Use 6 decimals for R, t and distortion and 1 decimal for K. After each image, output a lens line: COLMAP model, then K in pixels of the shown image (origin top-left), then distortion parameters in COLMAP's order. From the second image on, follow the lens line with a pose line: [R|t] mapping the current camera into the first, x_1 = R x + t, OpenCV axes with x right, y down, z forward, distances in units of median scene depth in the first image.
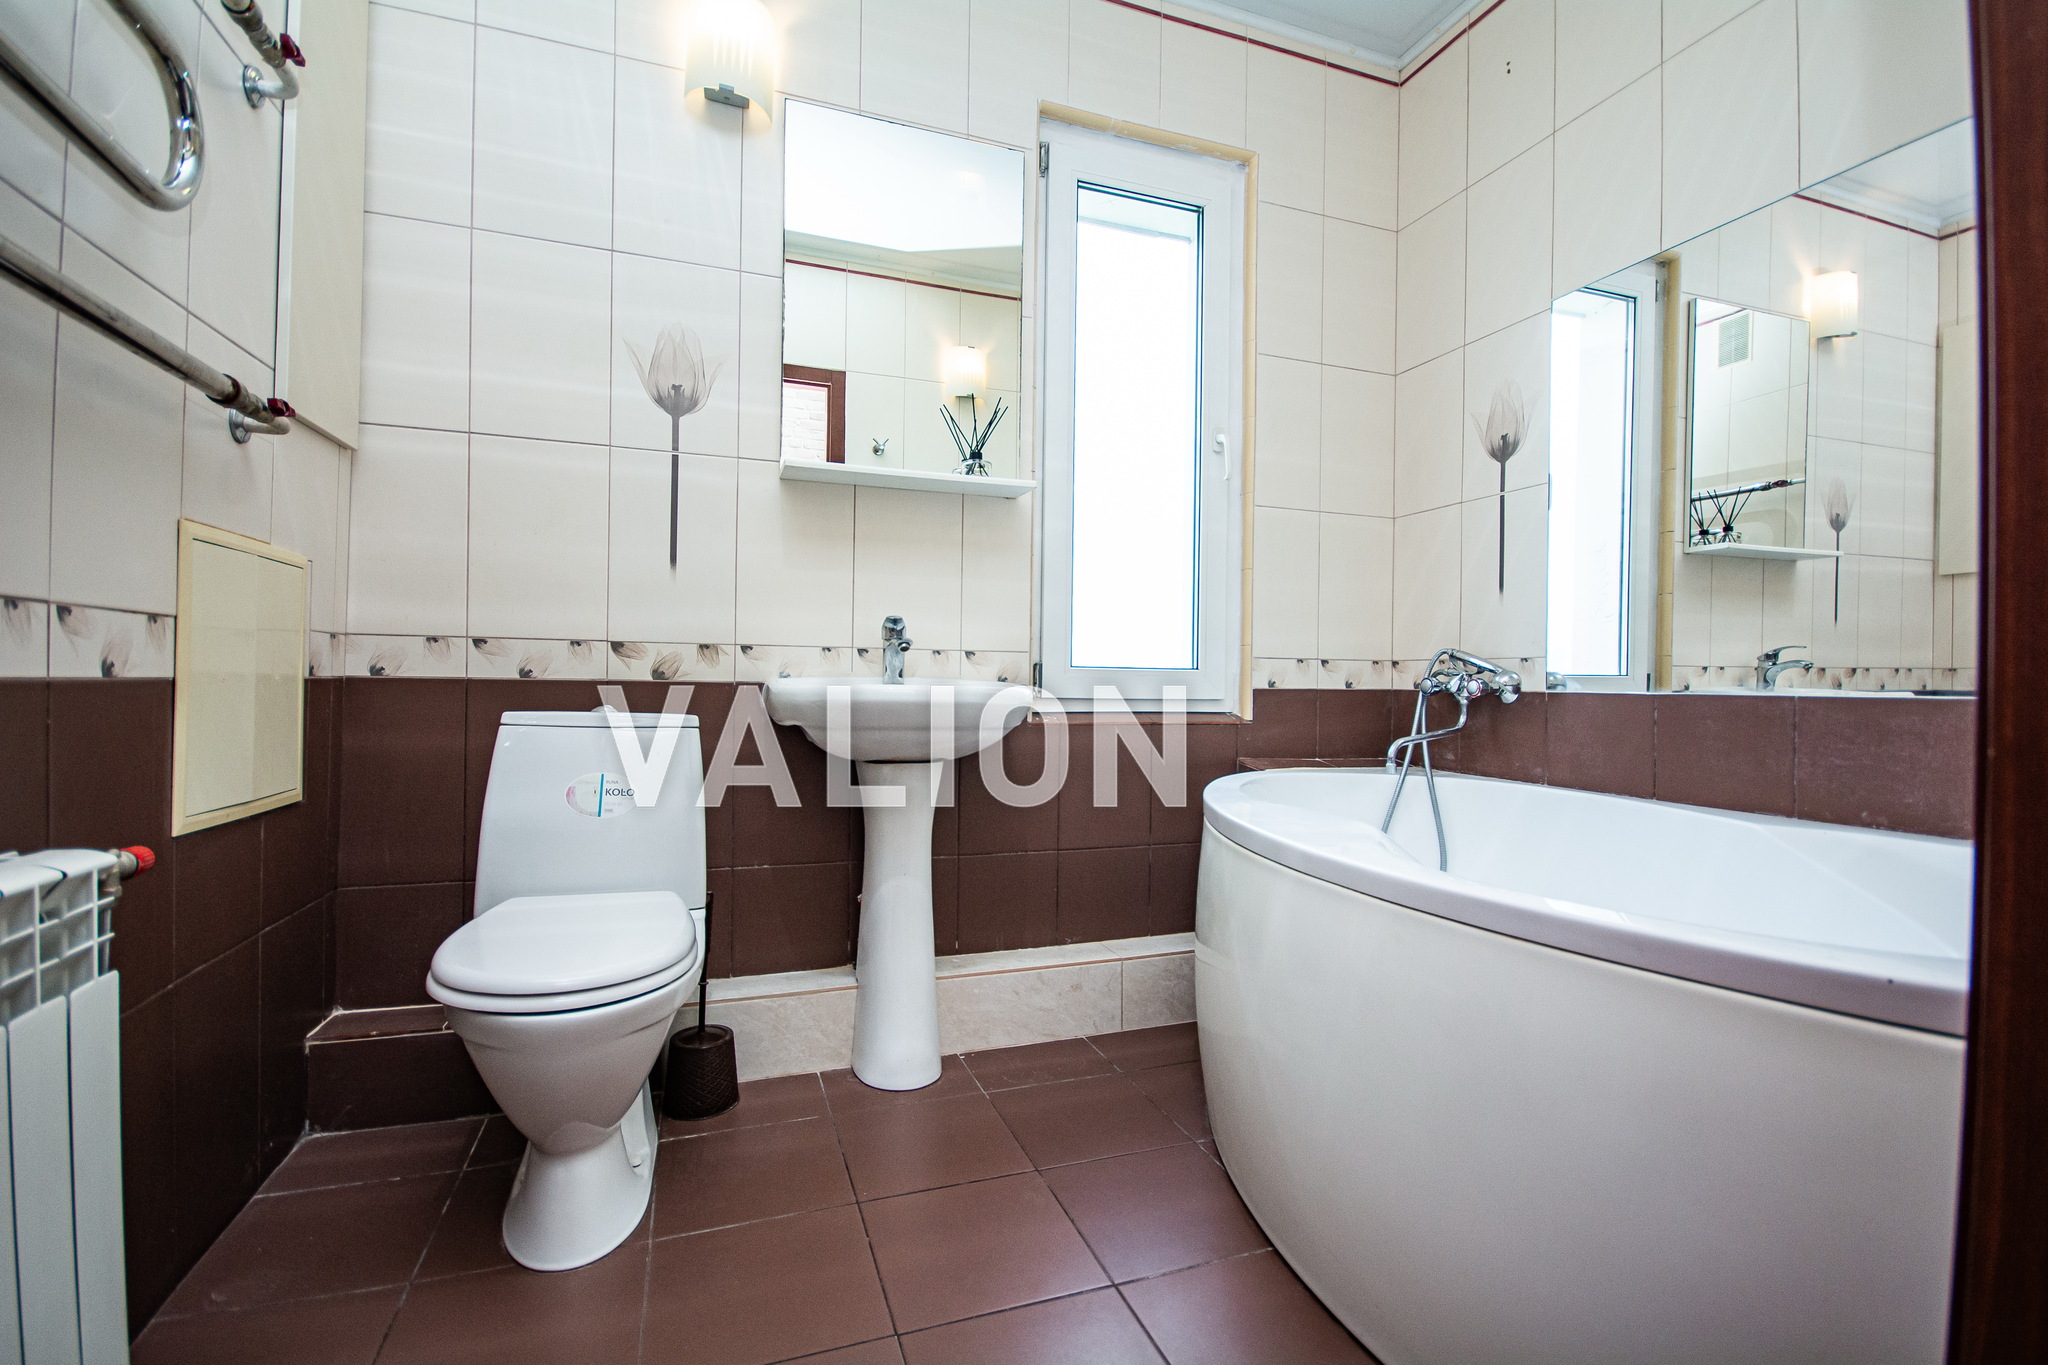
lens RADIAL K [[925.0, 0, 1024.0], [0, 925.0, 682.5], [0, 0, 1]] dist [0.012243, -0.014746]
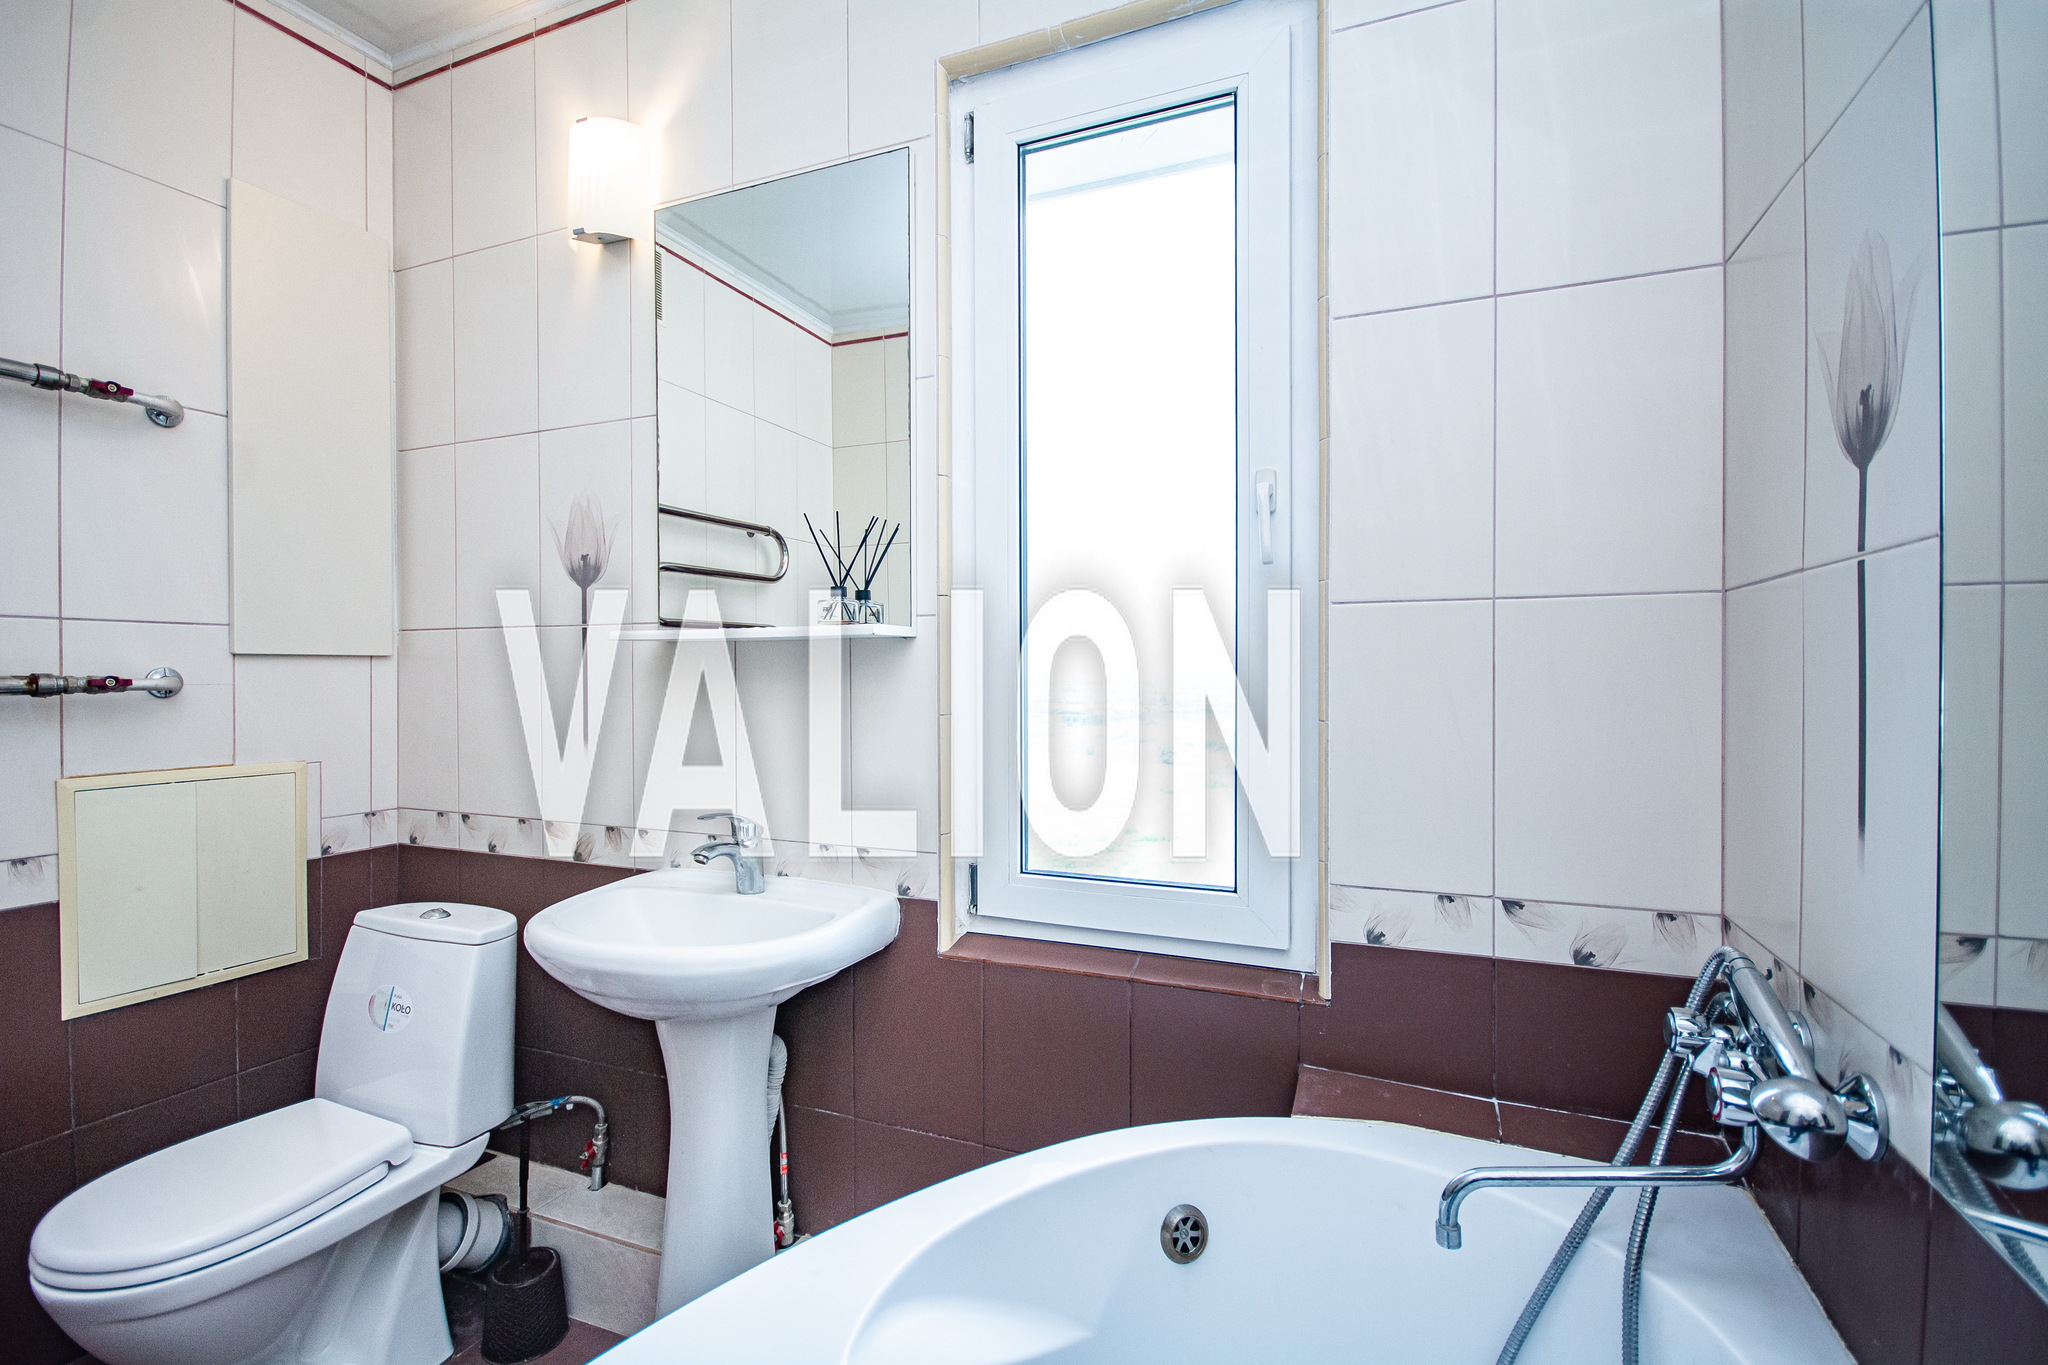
lens RADIAL K [[925.0, 0, 1024.0], [0, 925.0, 682.5], [0, 0, 1]] dist [0.012243, -0.014746]
pose [[0.733631, -0.007016, -0.679512, 0.598103], [0.013946, 0.999892, 0.004733, -0.184756], [0.679405, -0.012949, 0.733650, 0.596184]]
